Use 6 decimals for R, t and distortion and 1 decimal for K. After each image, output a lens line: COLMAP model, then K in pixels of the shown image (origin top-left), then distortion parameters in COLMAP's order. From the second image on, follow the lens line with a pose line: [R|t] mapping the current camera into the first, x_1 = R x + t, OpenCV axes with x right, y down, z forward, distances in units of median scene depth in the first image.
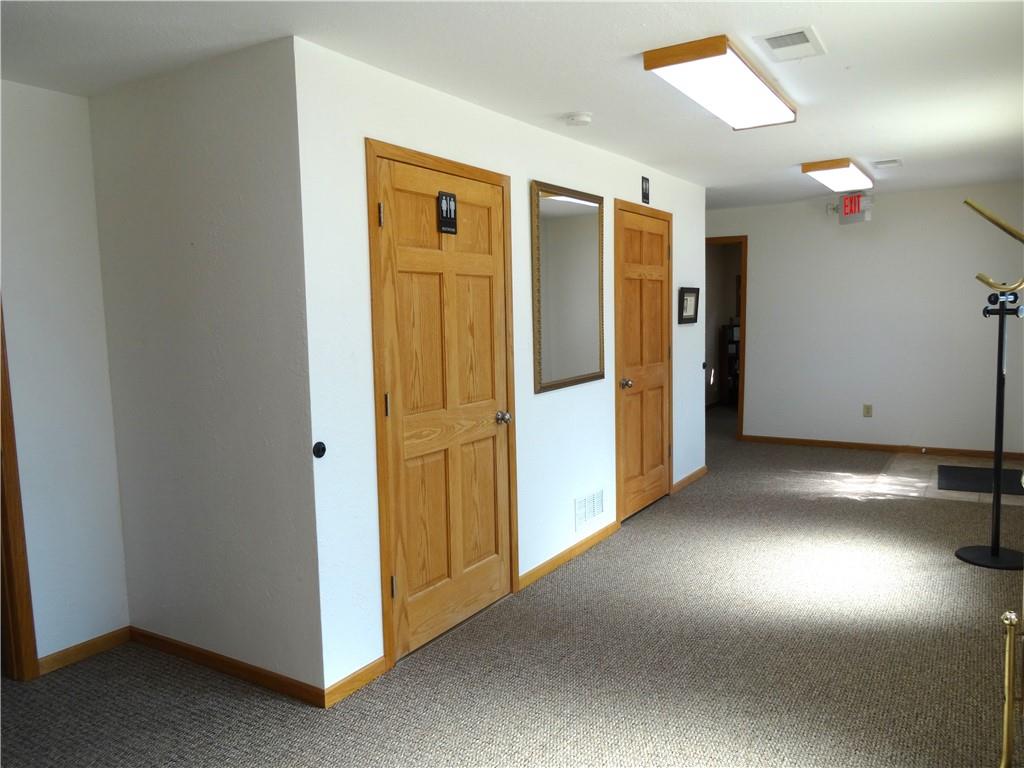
lens RADIAL K [[738.9, 0, 510.1], [0, 738.9, 388.2], [0, 0, 1]] dist [-0.005133, -0.005856]
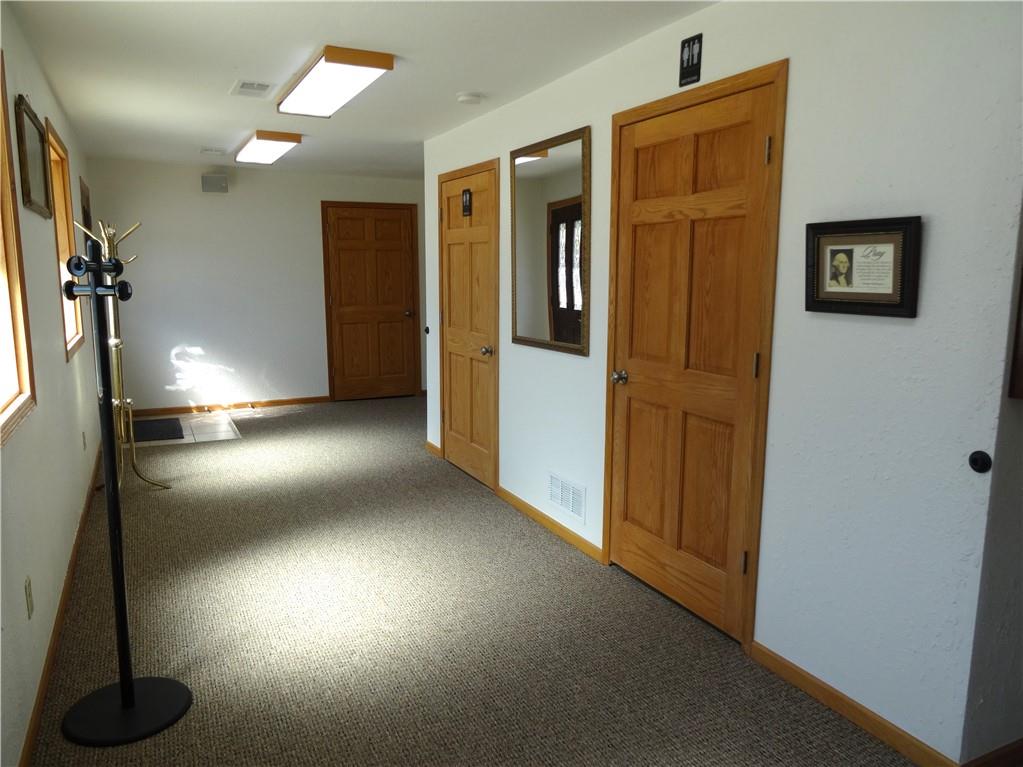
lens RADIAL K [[738.2, 0, 516.9], [0, 738.2, 379.3], [0, 0, 1]] dist [-0.005133, -0.005856]
pose [[-0.511220, 0.154939, -0.845368, 0.981233], [-0.076112, 0.971590, 0.224100, -0.188991], [0.856073, 0.178907, -0.484903, 1.542476]]
